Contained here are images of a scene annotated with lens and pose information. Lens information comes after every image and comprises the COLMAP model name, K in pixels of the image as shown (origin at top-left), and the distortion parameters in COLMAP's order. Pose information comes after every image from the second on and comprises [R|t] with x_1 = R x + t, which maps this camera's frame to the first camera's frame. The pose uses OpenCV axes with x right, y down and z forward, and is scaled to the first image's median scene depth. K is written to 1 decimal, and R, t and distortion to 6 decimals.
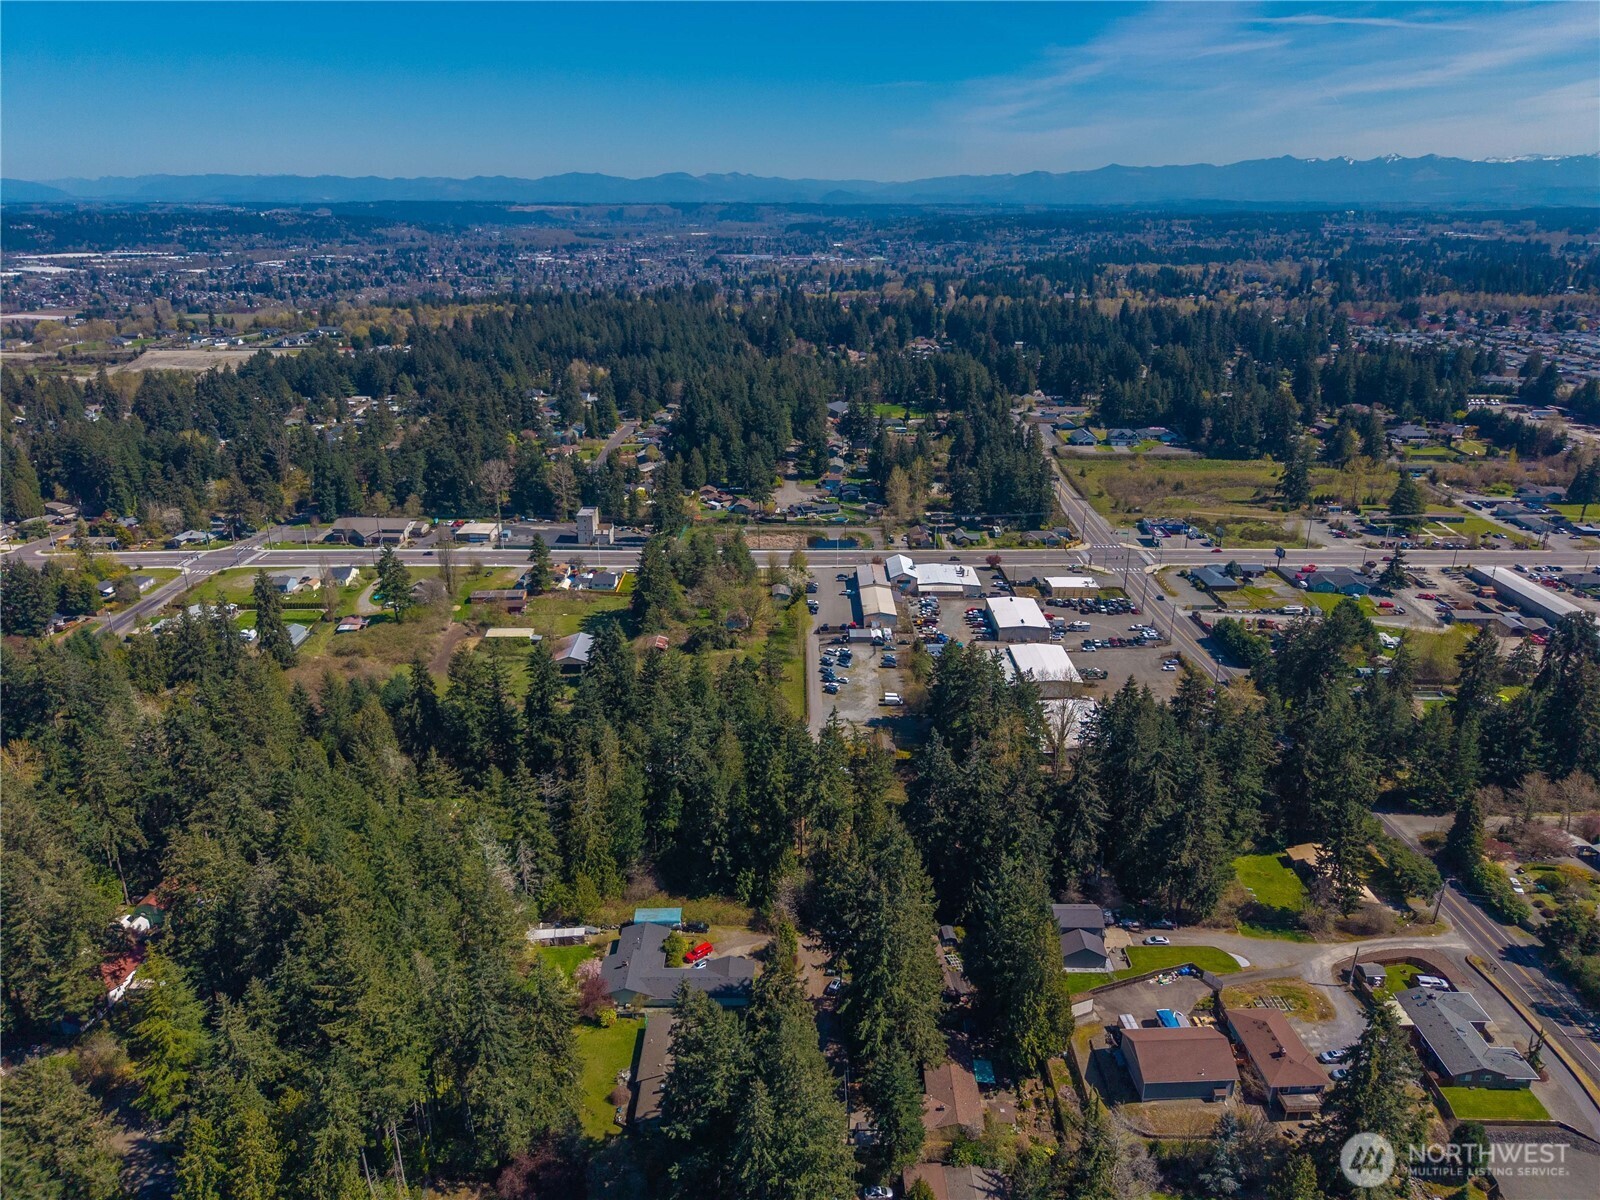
lens RADIAL K [[1093.9, 0, 800.0], [0, 1093.9, 600.0], [0, 0, 1]] dist [0.001183, -0.000811]
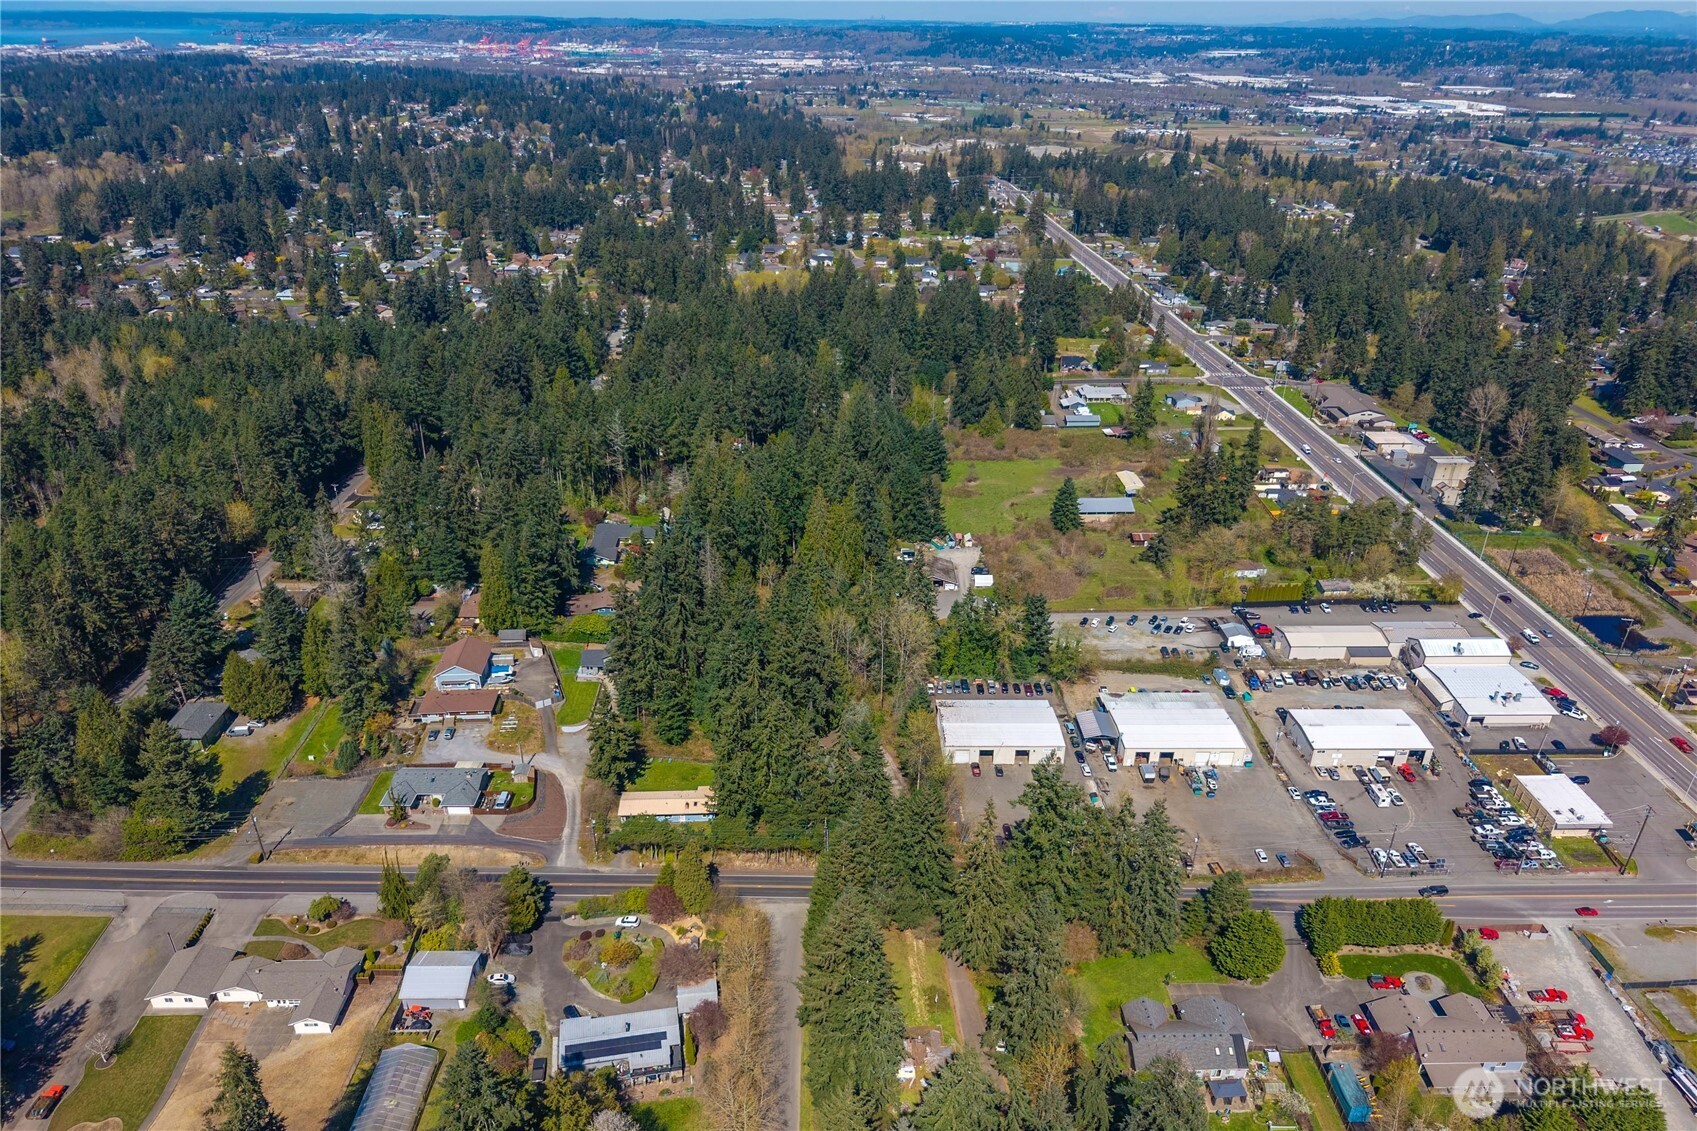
lens RADIAL K [[1161.9, 0, 848.5], [0, 1161.9, 565.5], [0, 0, 1]] dist [0.000996, -0.006439]
pose [[0.025427, 0.427825, -0.903504, 0.764963], [-0.343143, 0.852619, 0.394074, -0.243127], [0.938939, 0.300011, 0.168484, 0.500084]]
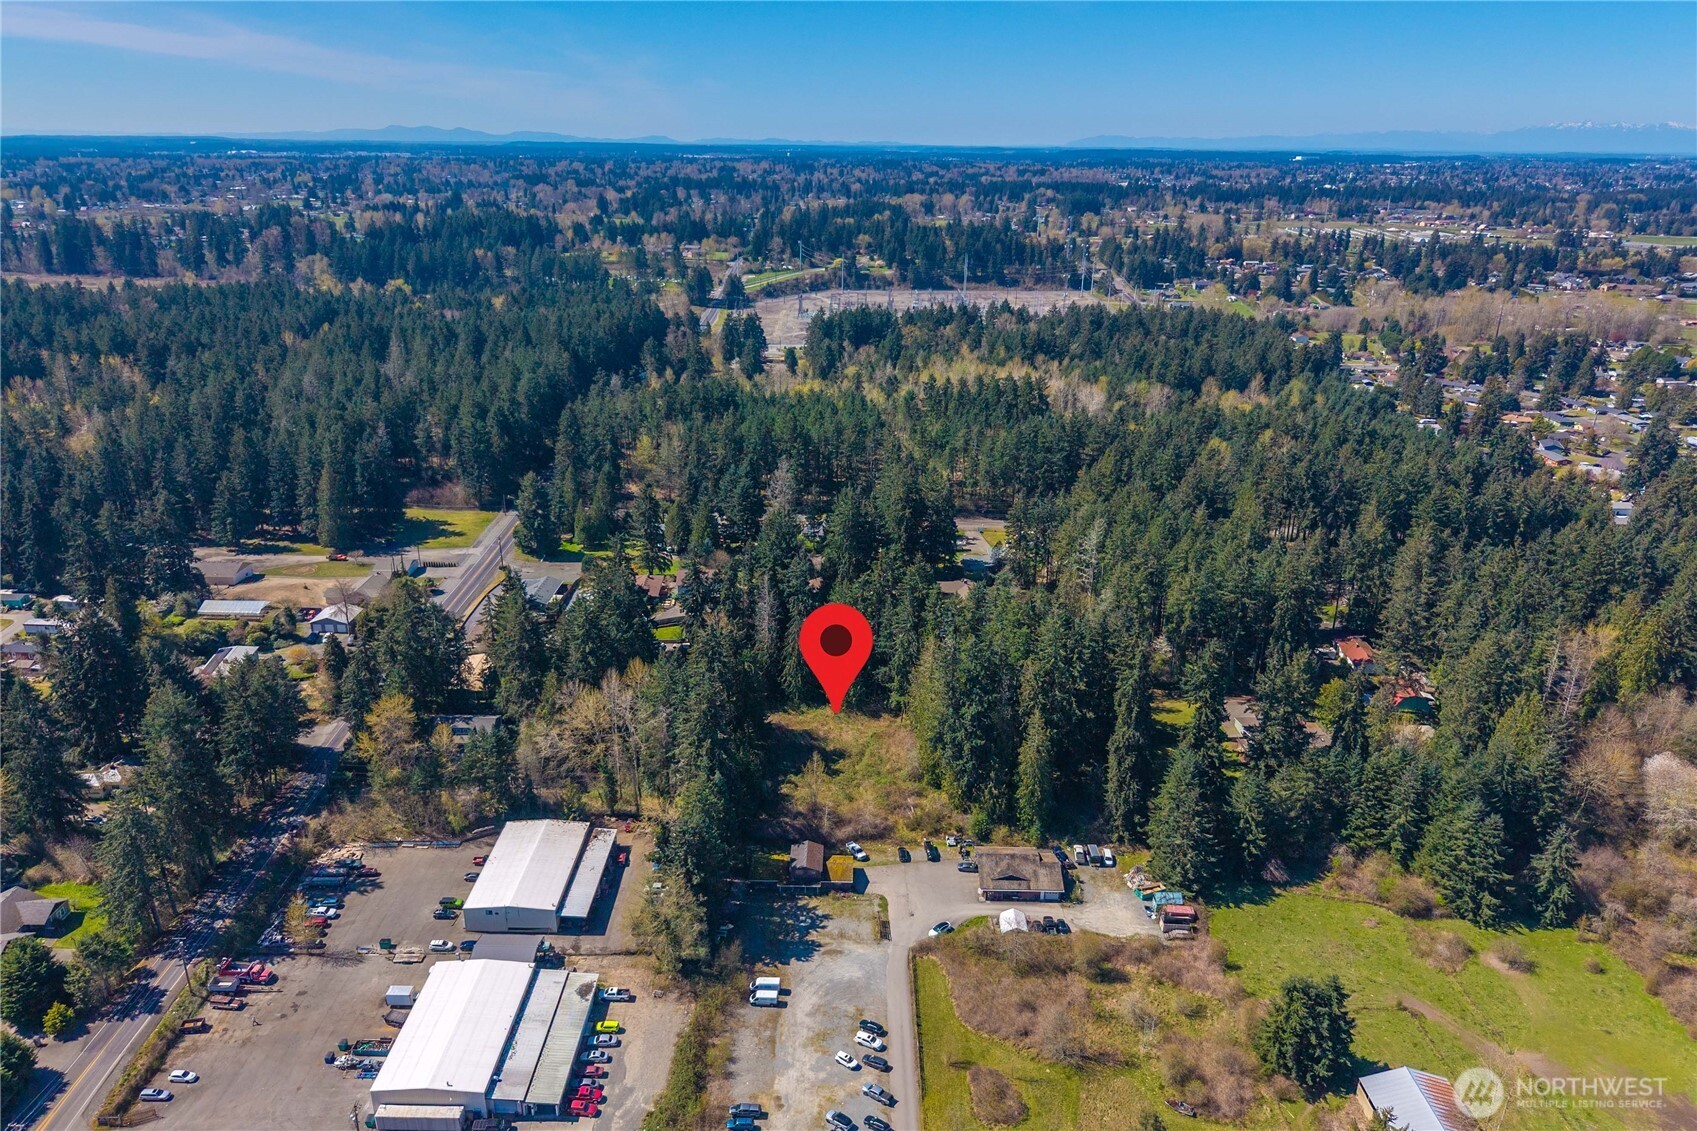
lens RADIAL K [[1146.5, 0, 847.0], [0, 1146.5, 619.7], [0, 0, 1]] dist [-0.004146, -0.000009]
pose [[-0.999816, -0.018829, 0.003620, 0.034597], [-0.011241, 0.728552, 0.684899, -0.374941], [-0.015533, 0.684732, -0.728629, 1.045349]]
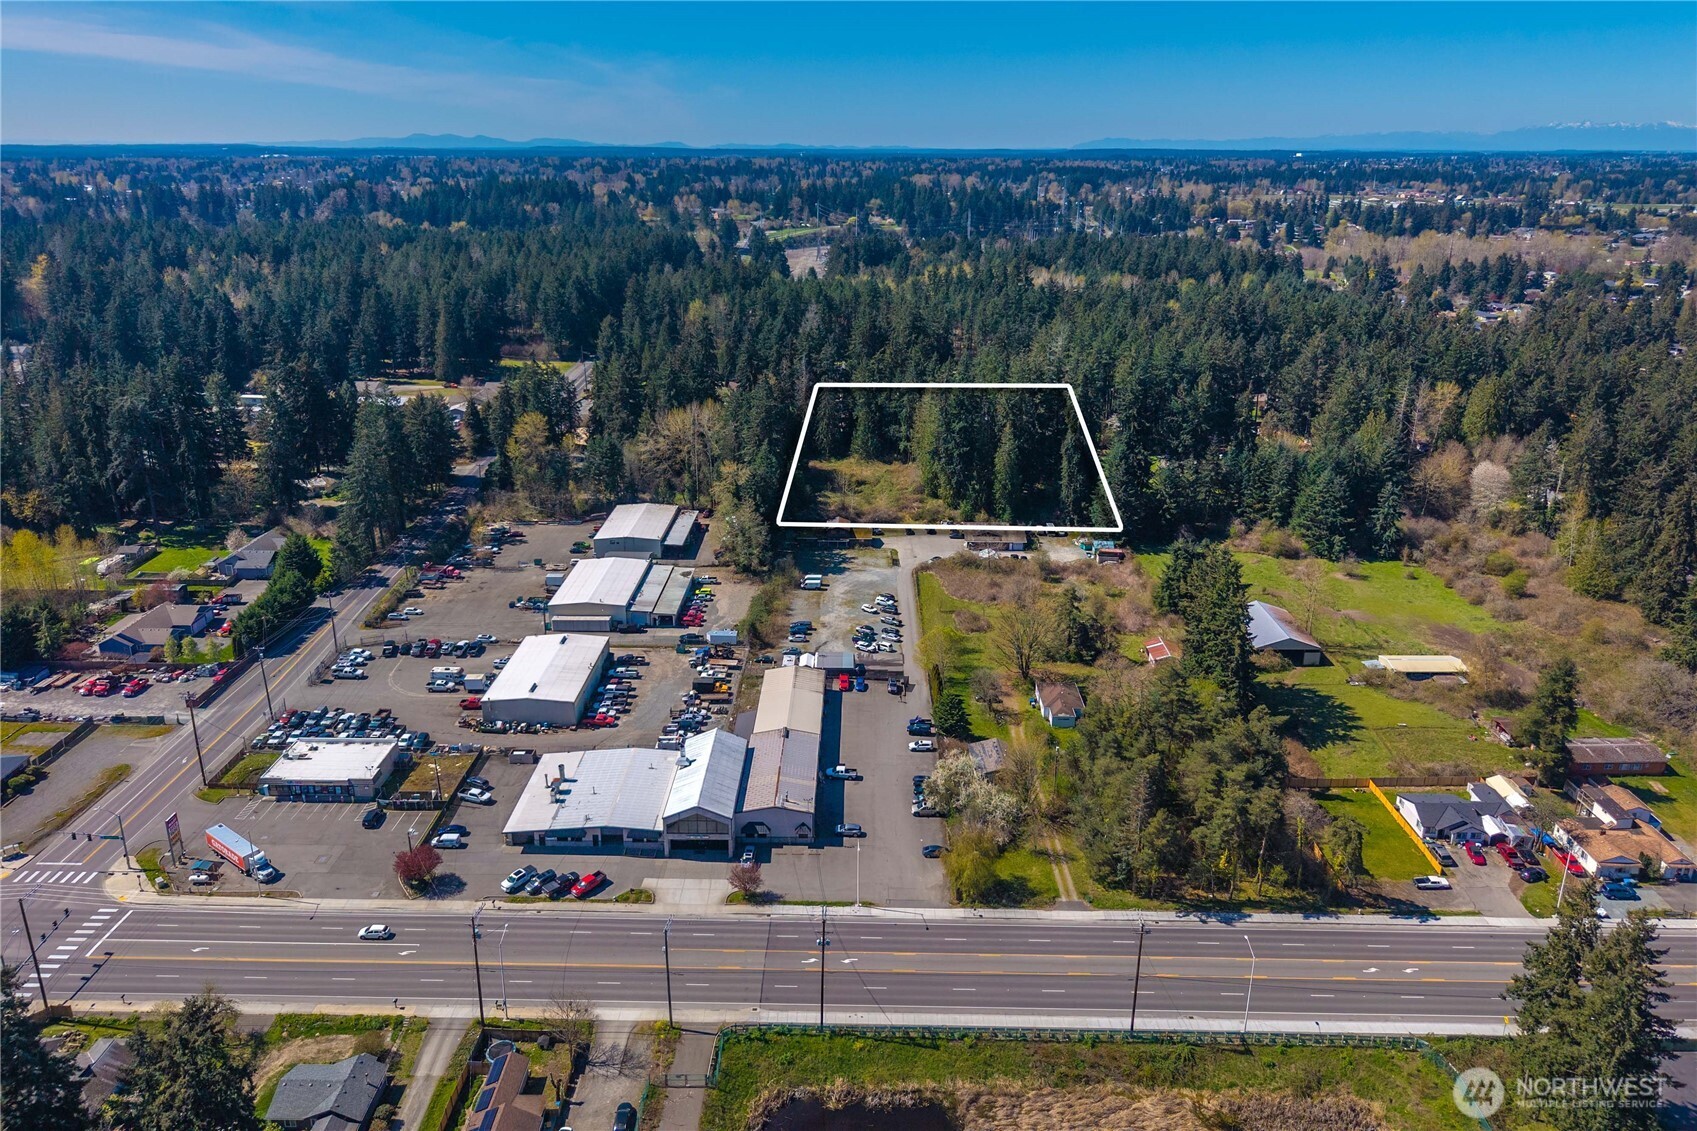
lens RADIAL K [[1161.9, 0, 848.5], [0, 1161.9, 565.5], [0, 0, 1]] dist [0.000996, -0.006439]
pose [[-0.999808, -0.013728, 0.014009, 0.036216], [-0.001481, 0.765037, 0.643985, -0.381234], [-0.019559, 0.643840, -0.764910, 1.321735]]
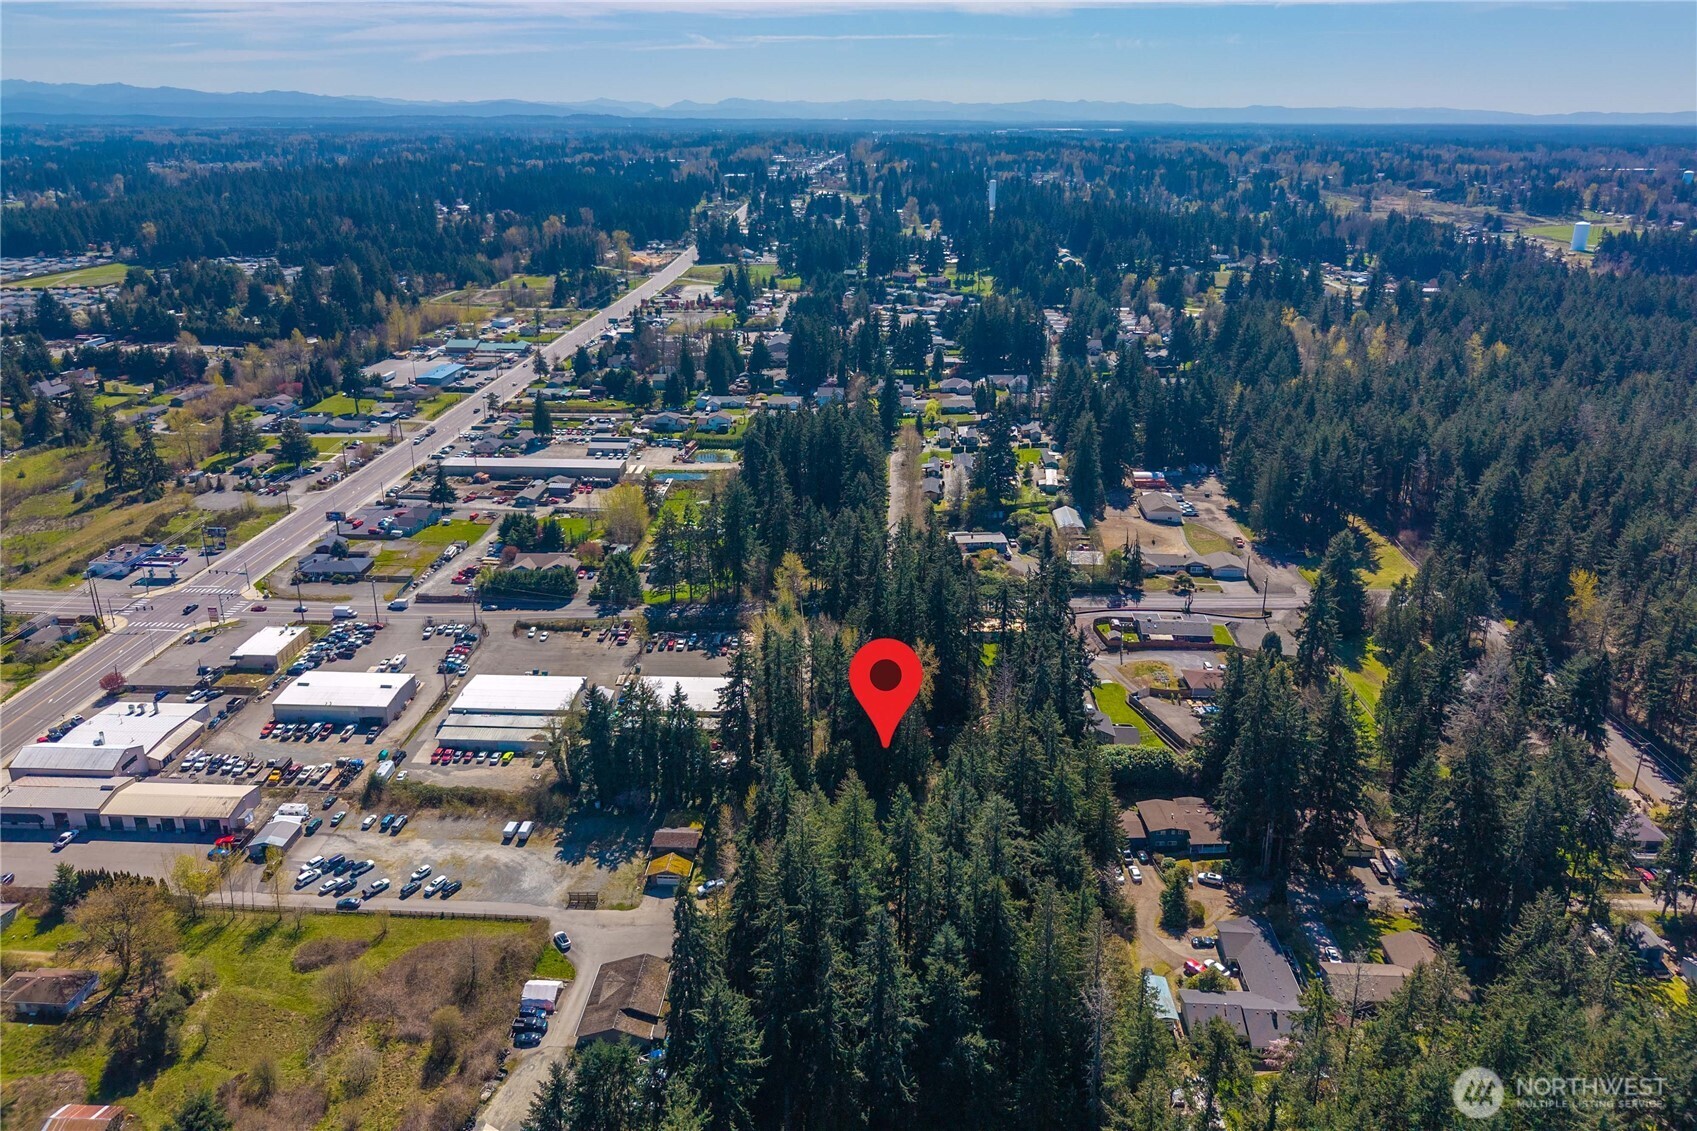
lens RADIAL K [[1064.6, 0, 848.5], [0, 1064.6, 565.5], [0, 0, 1]] dist [-0.001484, -0.001174]
pose [[0.050780, -0.383448, 0.922165, -0.371817], [0.344737, 0.873333, 0.344160, -0.173436], [-0.937325, 0.300428, 0.176537, 0.506949]]
